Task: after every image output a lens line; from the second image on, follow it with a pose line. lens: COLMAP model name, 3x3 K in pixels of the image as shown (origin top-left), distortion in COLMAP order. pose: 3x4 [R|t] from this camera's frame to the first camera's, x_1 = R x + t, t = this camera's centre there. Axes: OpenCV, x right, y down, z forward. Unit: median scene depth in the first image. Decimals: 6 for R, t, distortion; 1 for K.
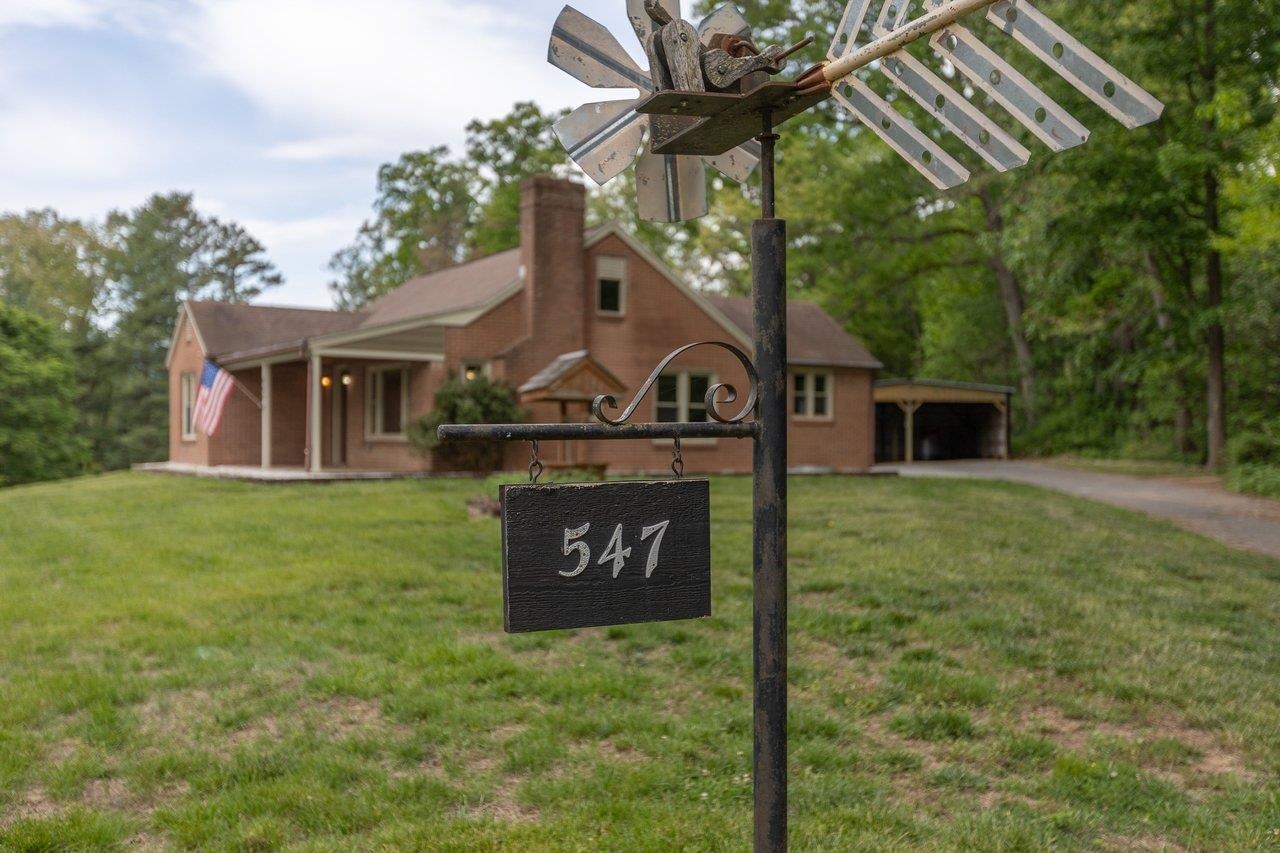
lens RADIAL K [[1214.5, 0, 632.4], [0, 1214.5, 360.5], [0, 0, 1]] dist [0.009602, 0.005030]
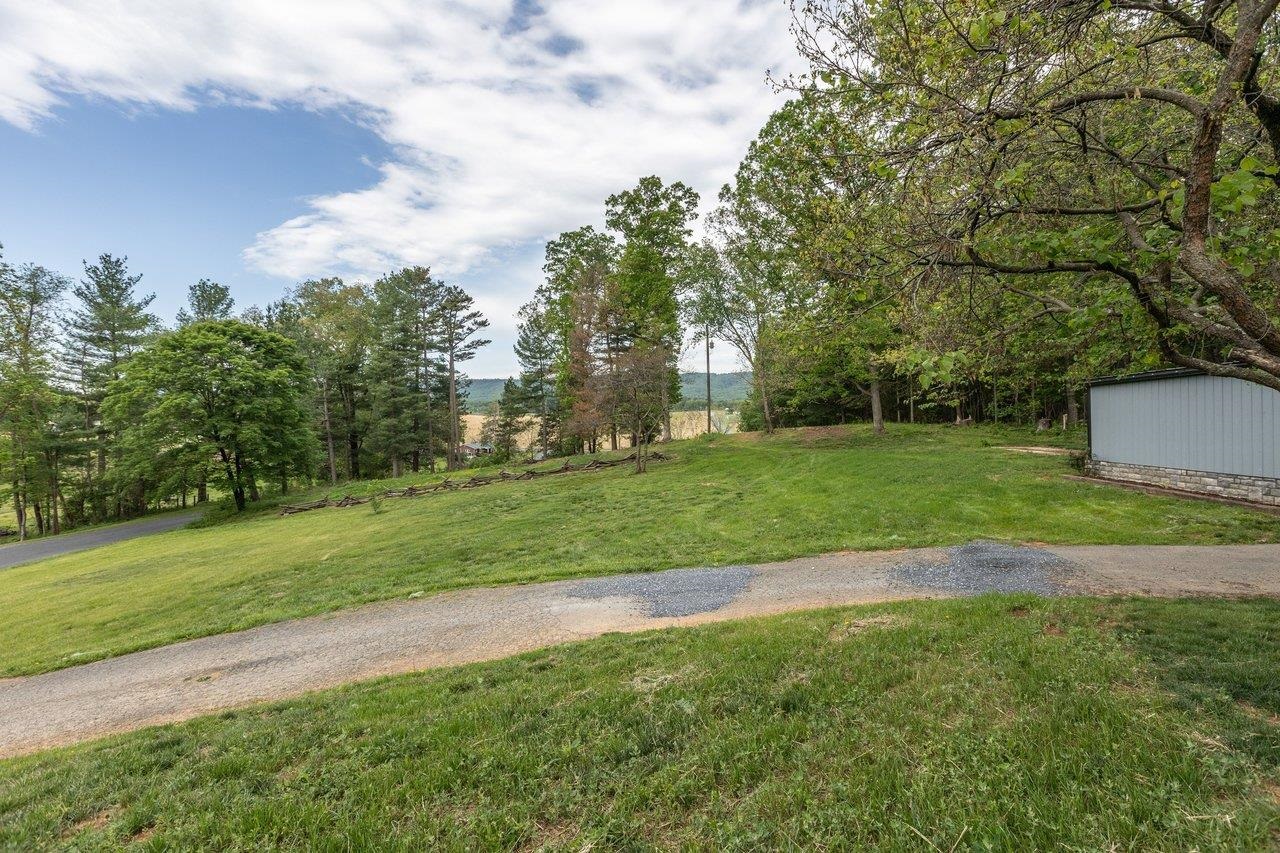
lens RADIAL K [[606.1, 0, 640.3], [0, 606.1, 408.8], [0, 0, 1]] dist [0.001986, 0.000079]
pose [[0.997276, -0.009959, -0.073085, -0.049496], [0.013091, 0.999011, 0.042490, 0.015807], [0.072589, -0.043331, 0.996420, 0.307079]]
